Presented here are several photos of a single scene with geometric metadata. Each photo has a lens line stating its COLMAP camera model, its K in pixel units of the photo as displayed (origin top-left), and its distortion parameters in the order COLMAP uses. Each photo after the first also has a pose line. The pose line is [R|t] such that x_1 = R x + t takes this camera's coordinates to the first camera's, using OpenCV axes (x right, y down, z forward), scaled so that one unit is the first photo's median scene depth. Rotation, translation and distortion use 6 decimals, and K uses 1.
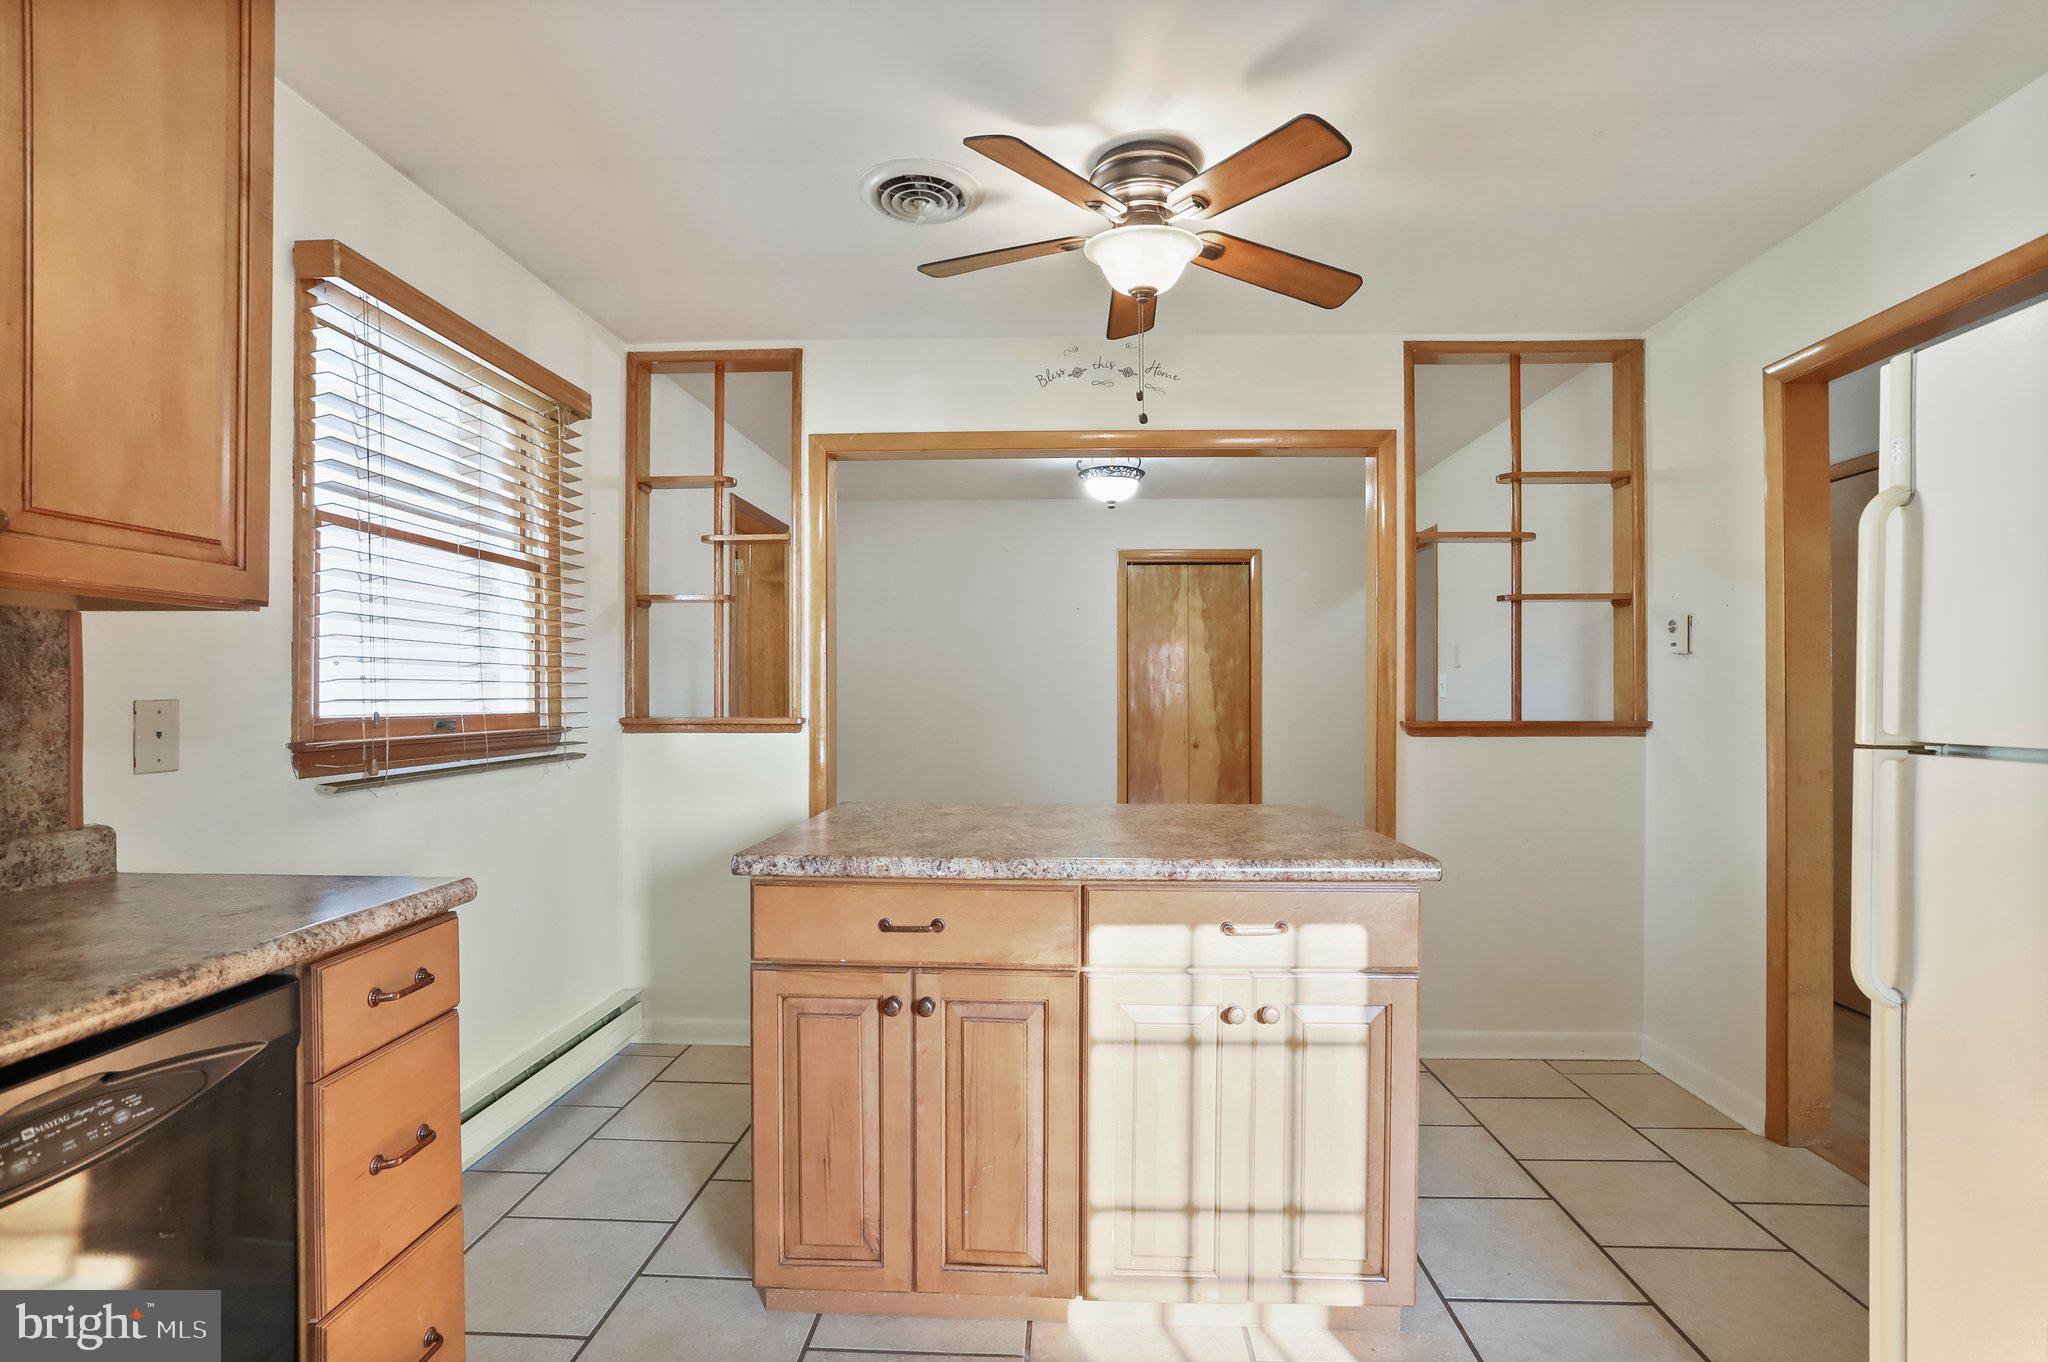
lens RADIAL K [[1004.7, 0, 1022.9], [0, 1004.7, 685.7], [0, 0, 1]] dist [-0.062596, 0.038093]
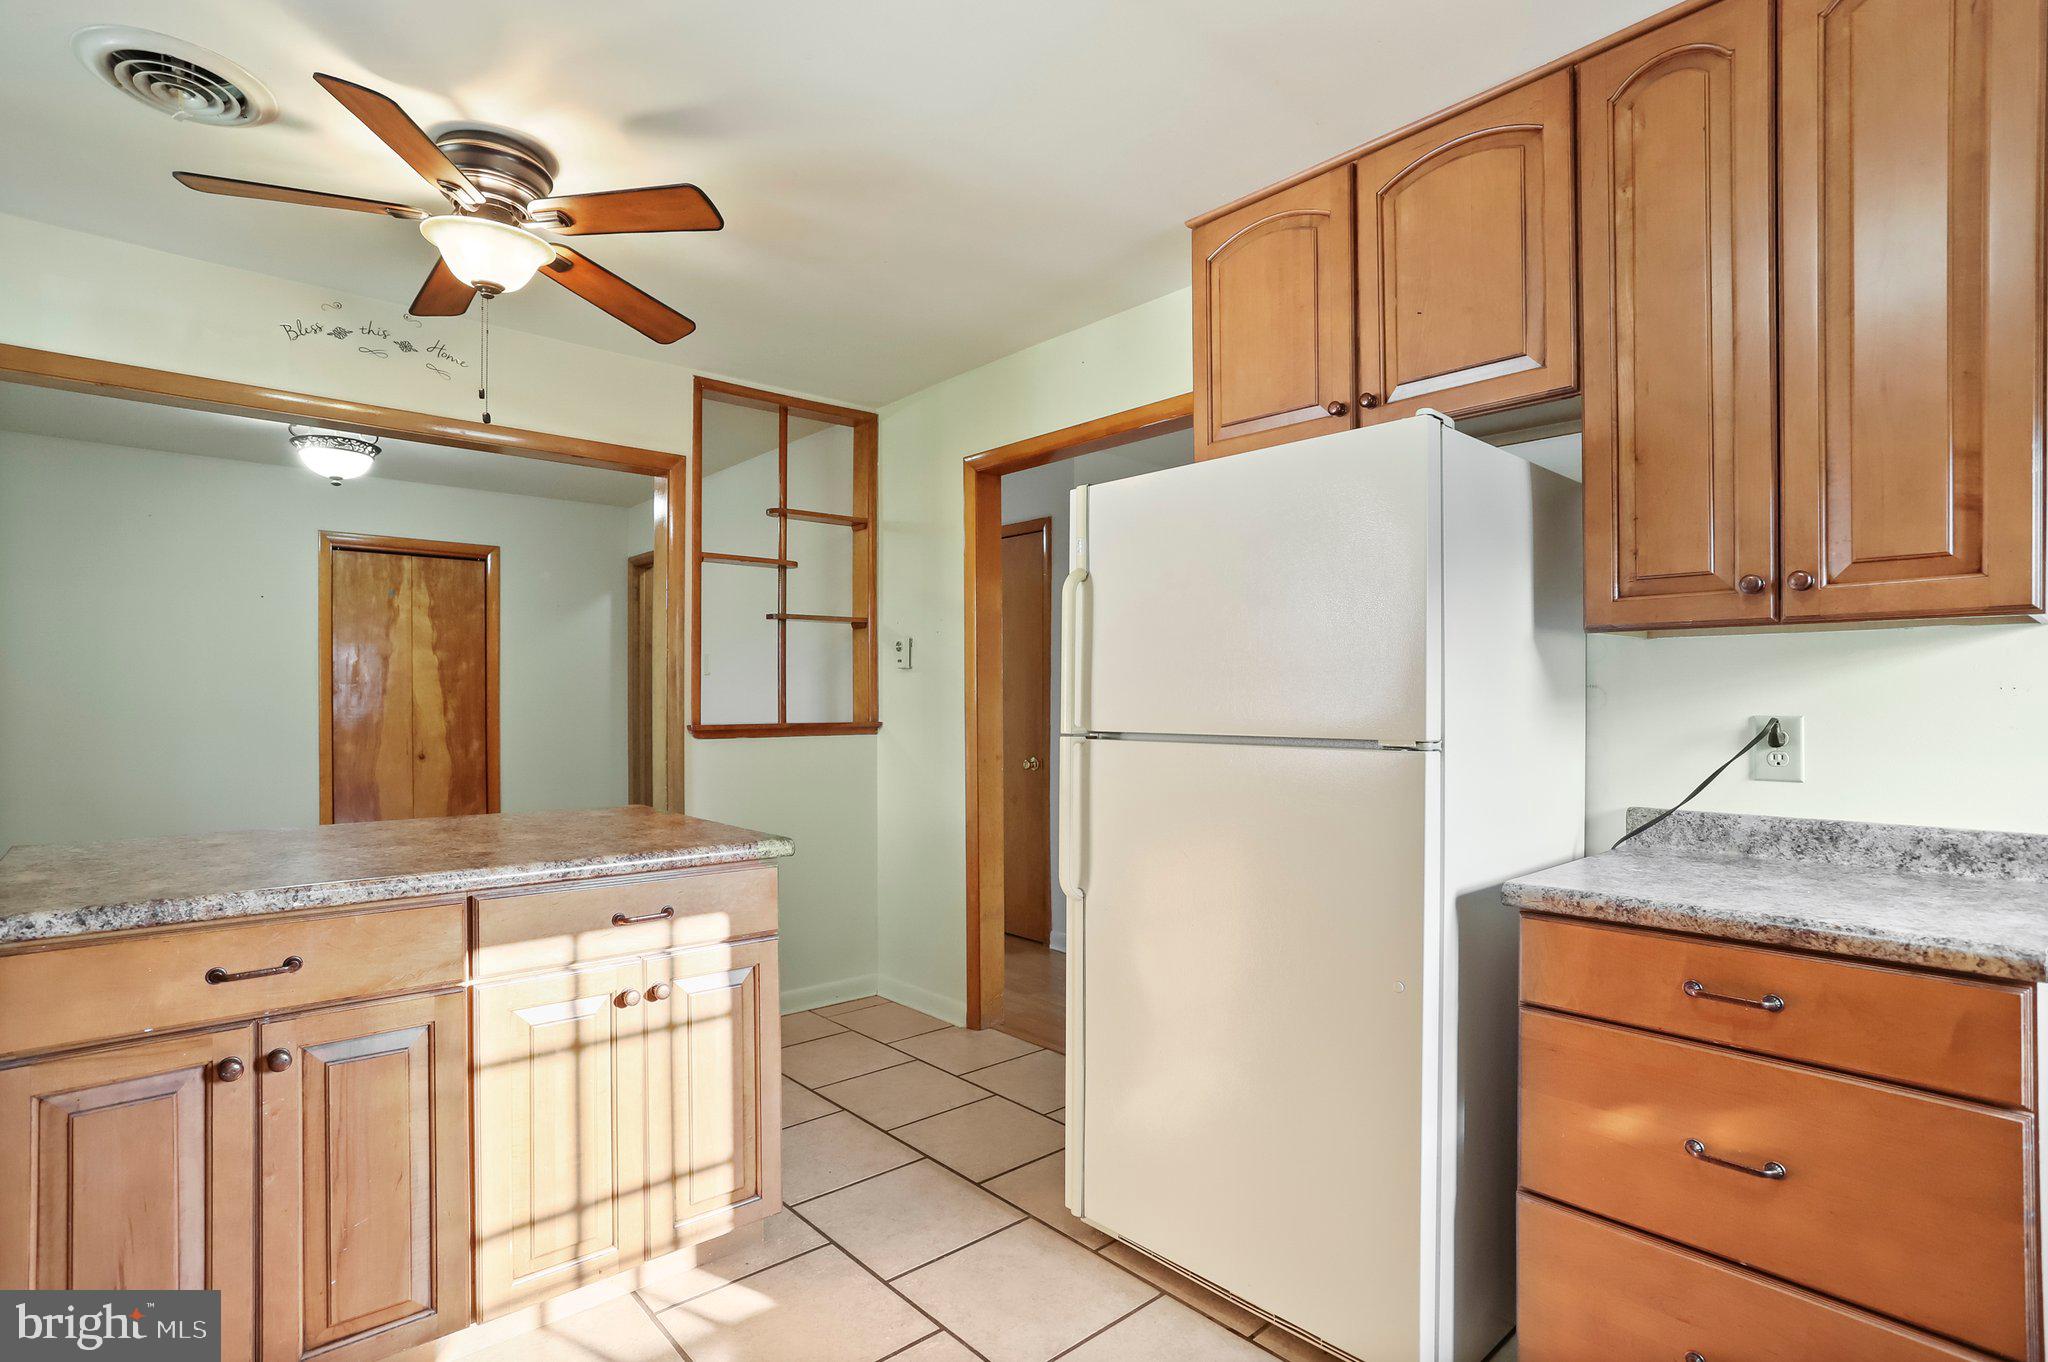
lens RADIAL K [[1022.0, 0, 1022.6], [0, 1022.0, 676.8], [0, 0, 1]] dist [-0.065132, 0.038738]
pose [[0.713390, 0.014085, 0.700625, -0.190355], [-0.004715, 0.999872, -0.015300, -0.002477], [-0.700751, 0.007612, 0.713365, -0.061392]]
